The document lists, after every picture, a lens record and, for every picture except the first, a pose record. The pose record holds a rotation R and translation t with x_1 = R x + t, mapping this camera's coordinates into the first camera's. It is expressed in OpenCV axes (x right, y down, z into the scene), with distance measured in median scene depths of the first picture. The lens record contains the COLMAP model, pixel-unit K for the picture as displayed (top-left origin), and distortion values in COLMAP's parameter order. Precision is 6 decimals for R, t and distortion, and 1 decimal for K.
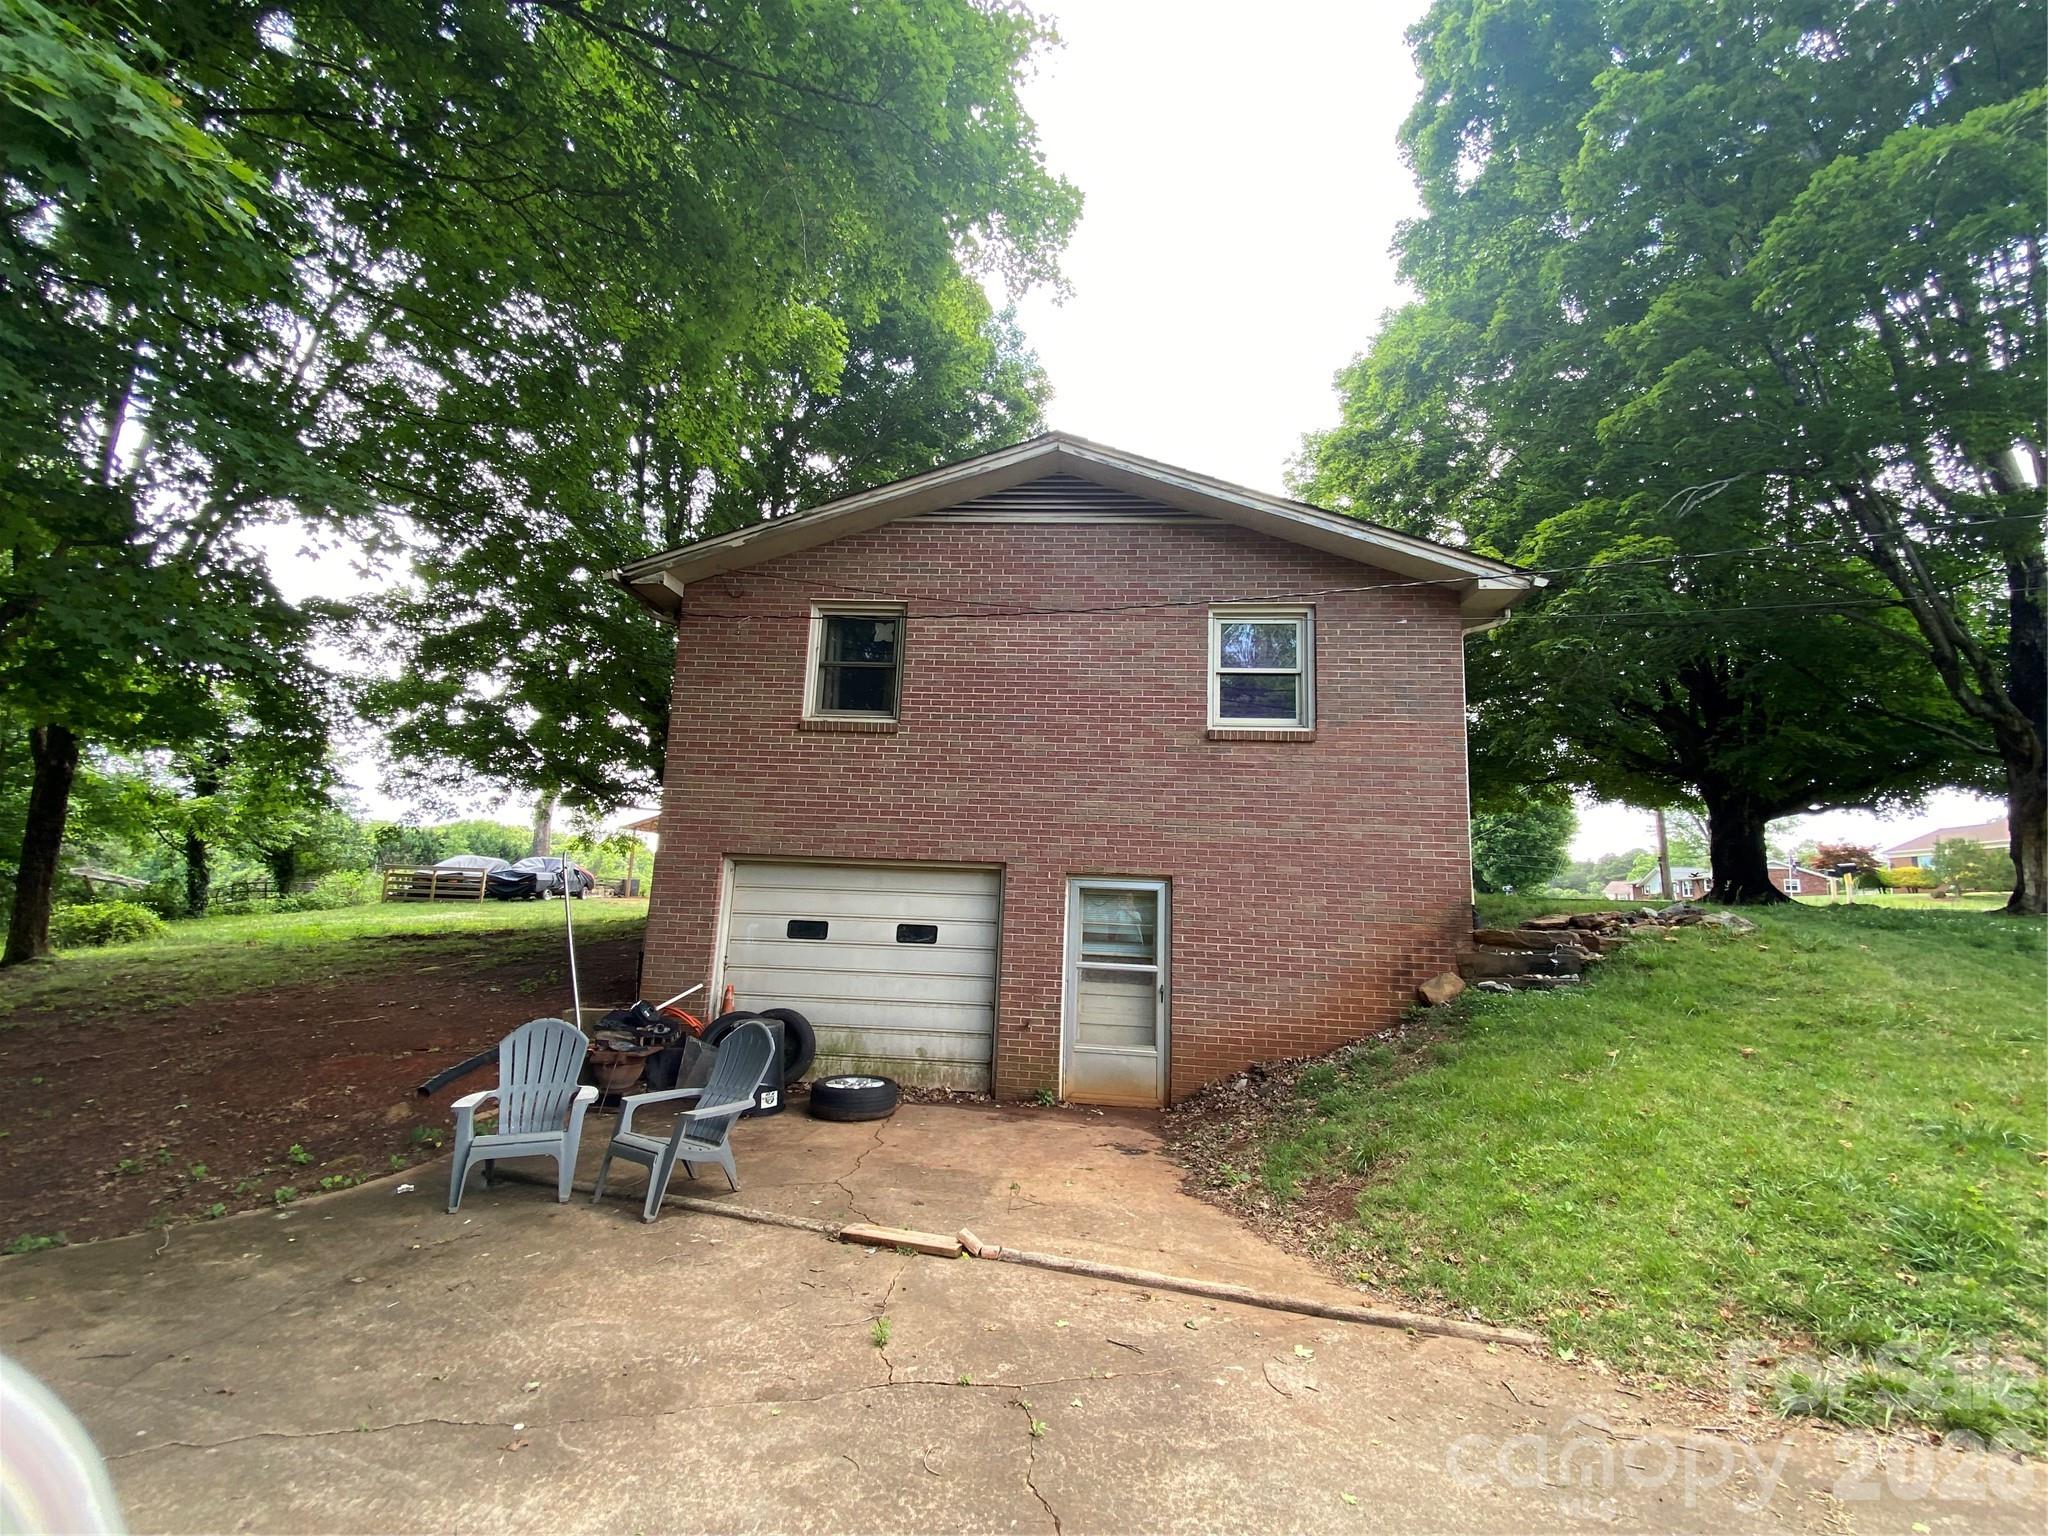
lens RADIAL K [[806.1, 0, 997.2], [0, 806.1, 772.2], [0, 0, 1]] dist [0.049342, -0.026343]
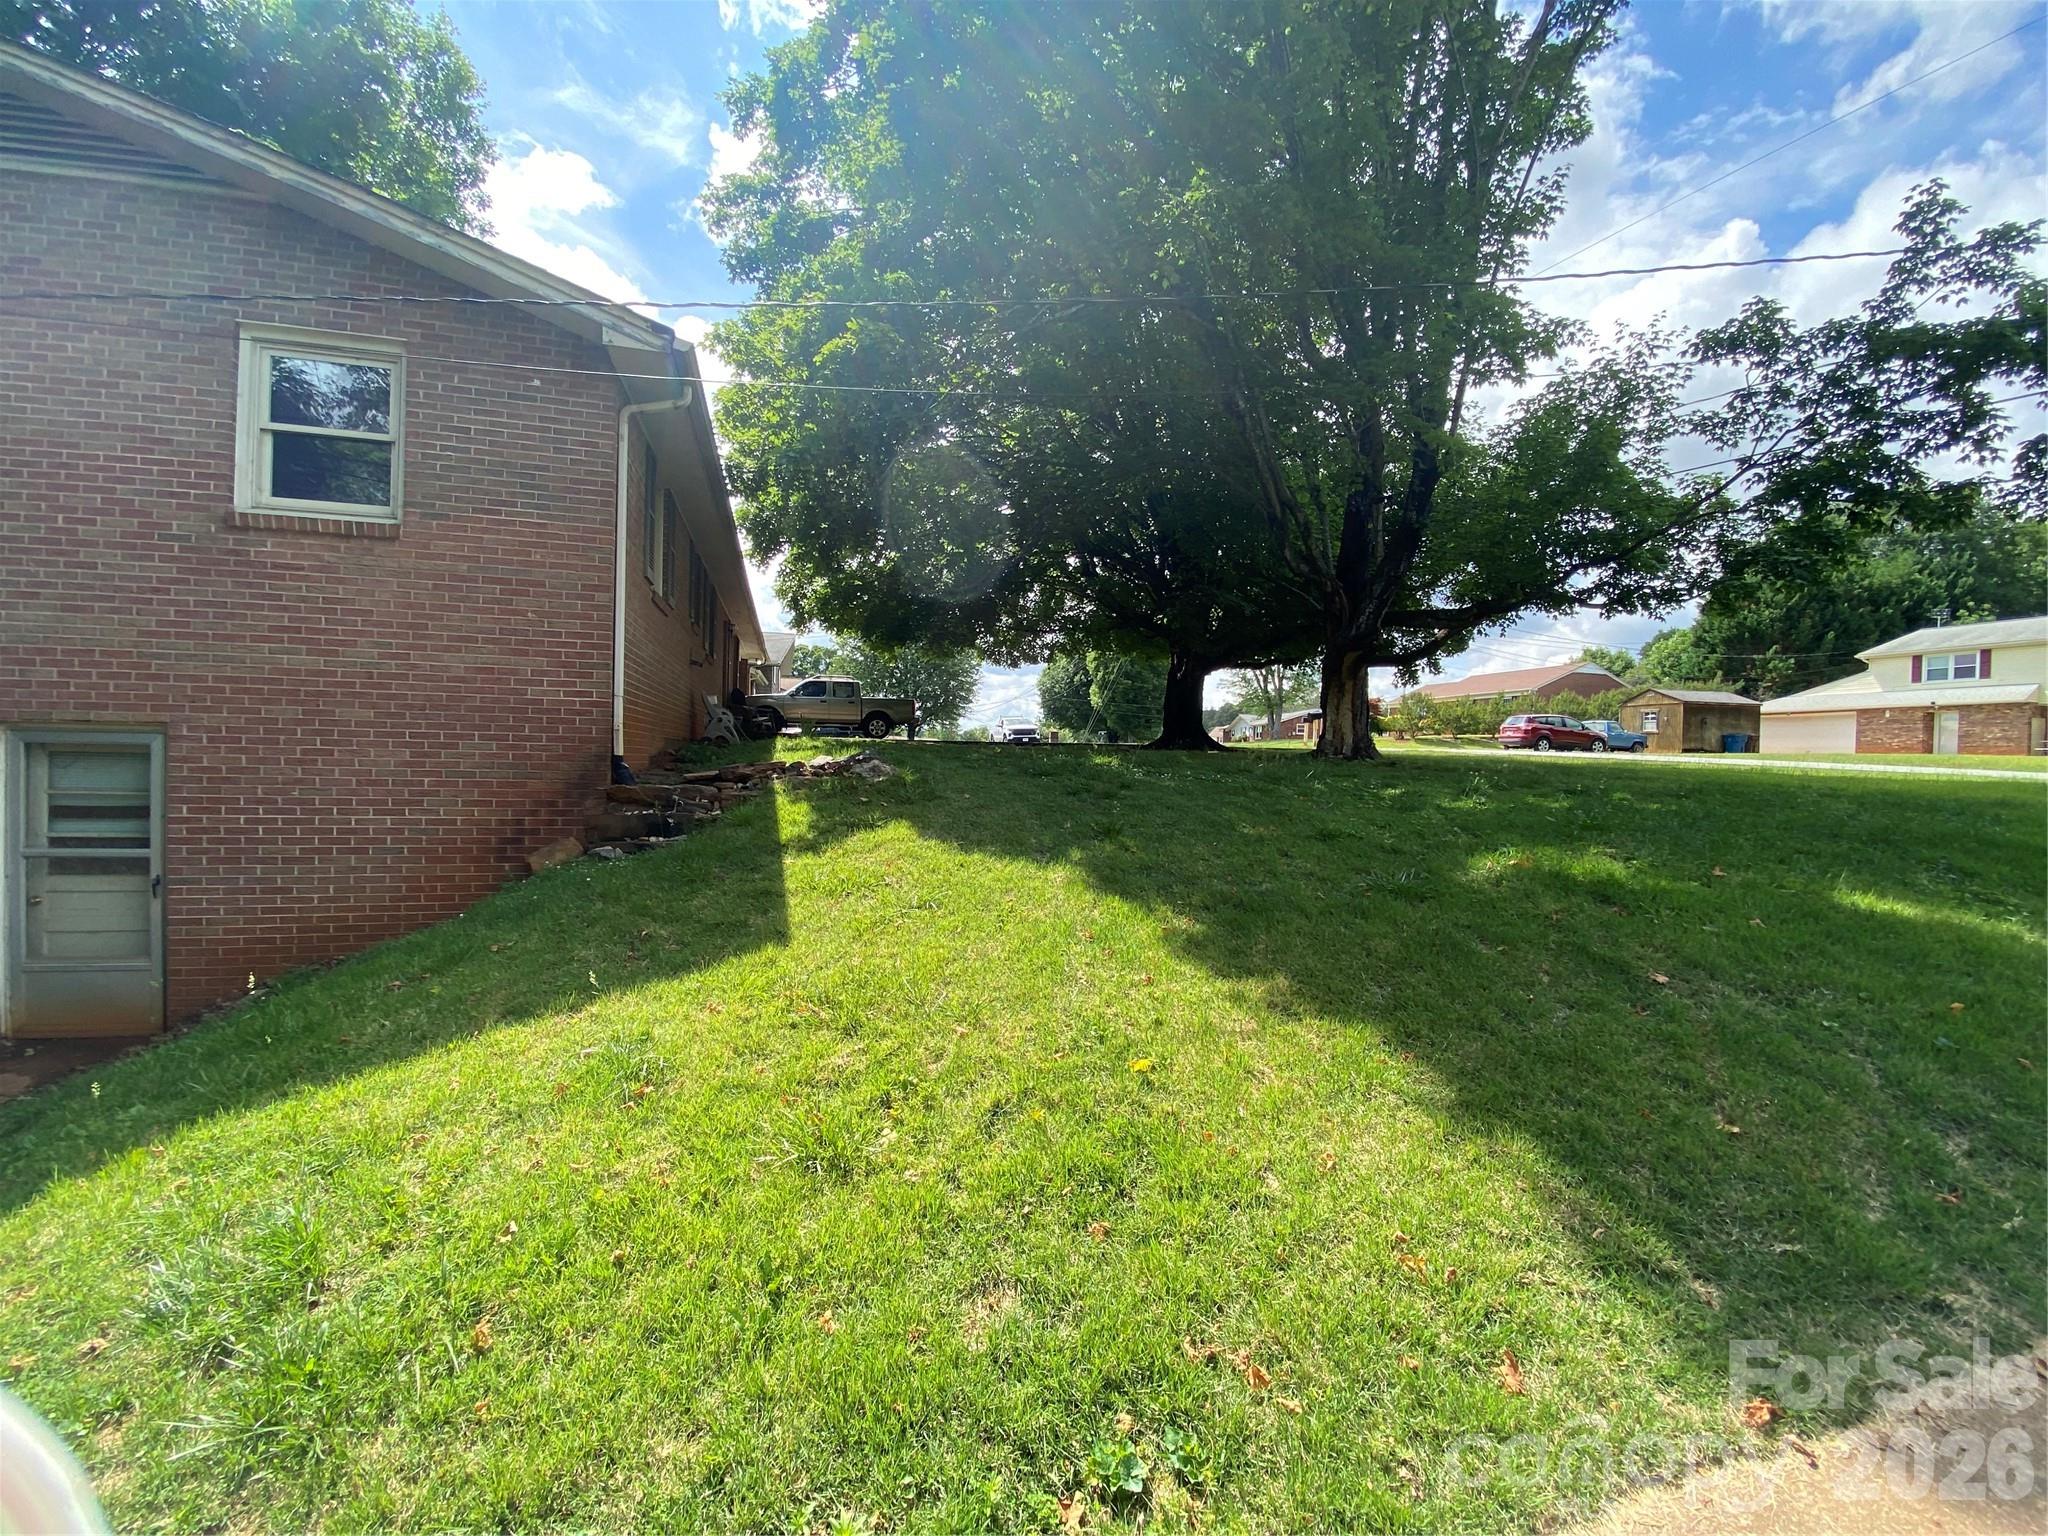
lens RADIAL K [[806.1, 0, 997.2], [0, 806.1, 772.2], [0, 0, 1]] dist [0.049342, -0.026343]
pose [[0.950080, -0.021450, 0.311269, 0.665765], [-0.032832, 0.985222, 0.168106, 0.026954], [-0.310275, -0.169933, 0.935335, 0.105120]]
